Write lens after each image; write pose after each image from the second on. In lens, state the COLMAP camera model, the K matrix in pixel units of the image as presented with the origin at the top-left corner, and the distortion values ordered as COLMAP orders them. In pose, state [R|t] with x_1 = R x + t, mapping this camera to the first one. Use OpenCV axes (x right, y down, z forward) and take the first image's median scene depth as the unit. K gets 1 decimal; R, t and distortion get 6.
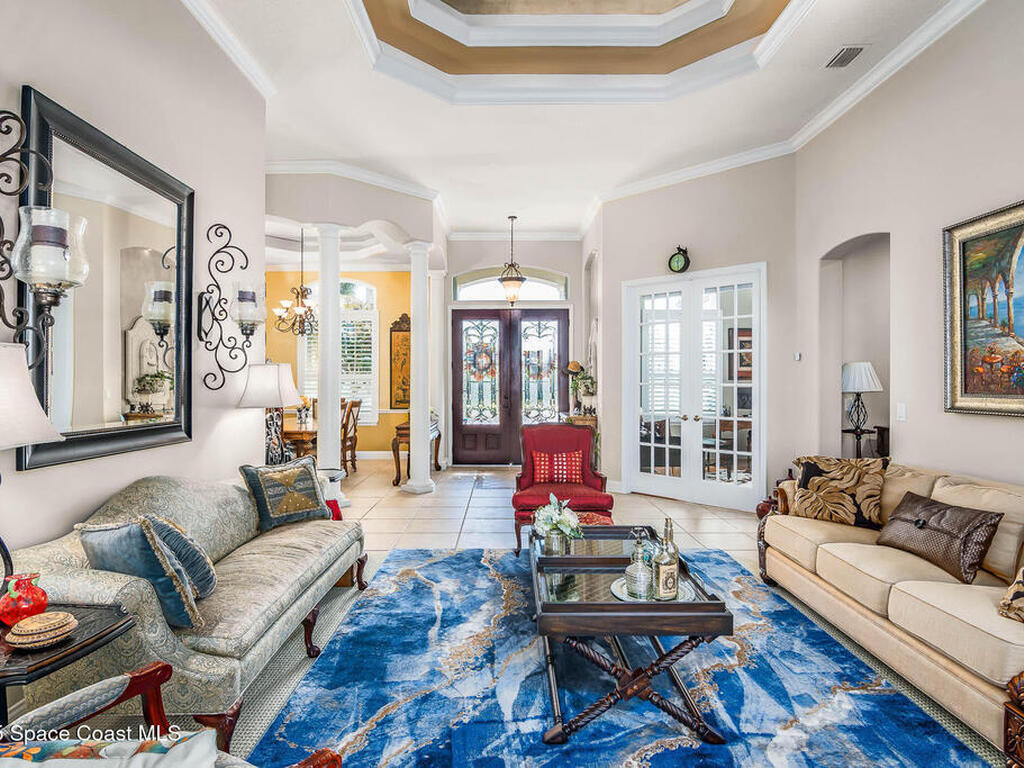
lens RADIAL K [[554.0, 0, 512.0], [0, 554.0, 384.0], [0, 0, 1]] dist [-0.002004, -0.000772]
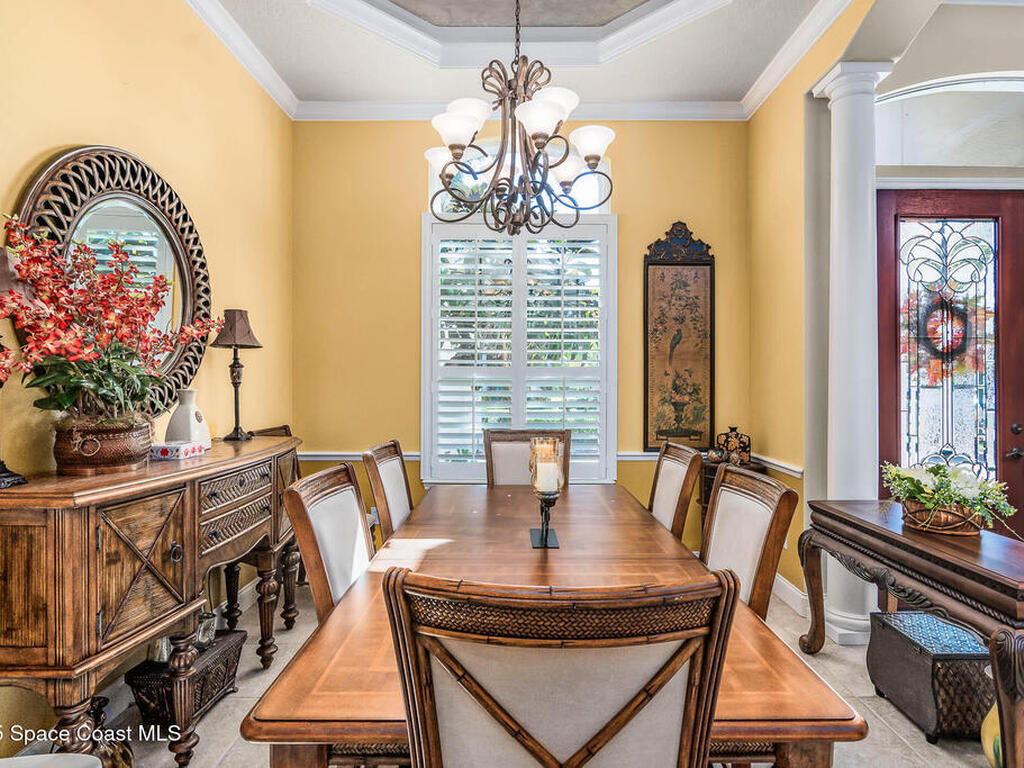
lens RADIAL K [[554.0, 0, 512.0], [0, 554.0, 384.0], [0, 0, 1]] dist [-0.002004, -0.000772]
pose [[0.999973, 0.002379, 0.006964, -0.354179], [-0.002380, 0.999997, 0.000217, -0.005361], [-0.006964, -0.000234, 0.999976, 0.640801]]
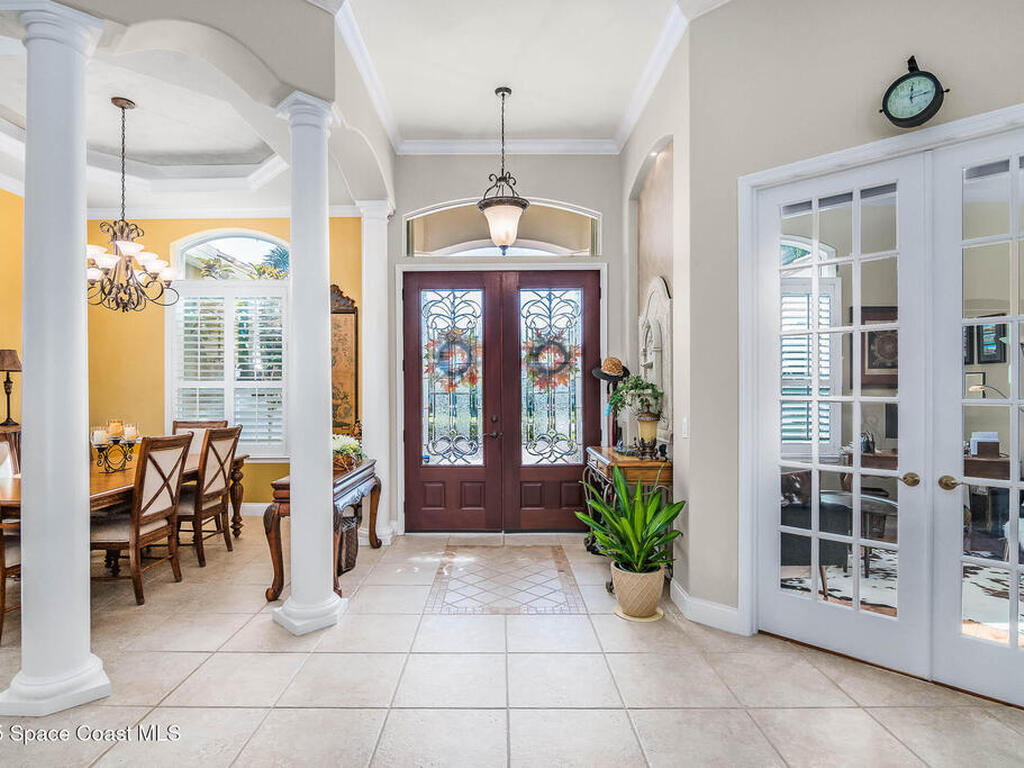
lens RADIAL K [[554.0, 0, 512.0], [0, 554.0, 384.0], [0, 0, 1]] dist [-0.002004, -0.000772]
pose [[0.999989, -0.001387, 0.004463, 0.005578], [0.001468, 0.999832, -0.018263, -0.002880], [-0.004437, 0.018269, 0.999823, 0.407824]]
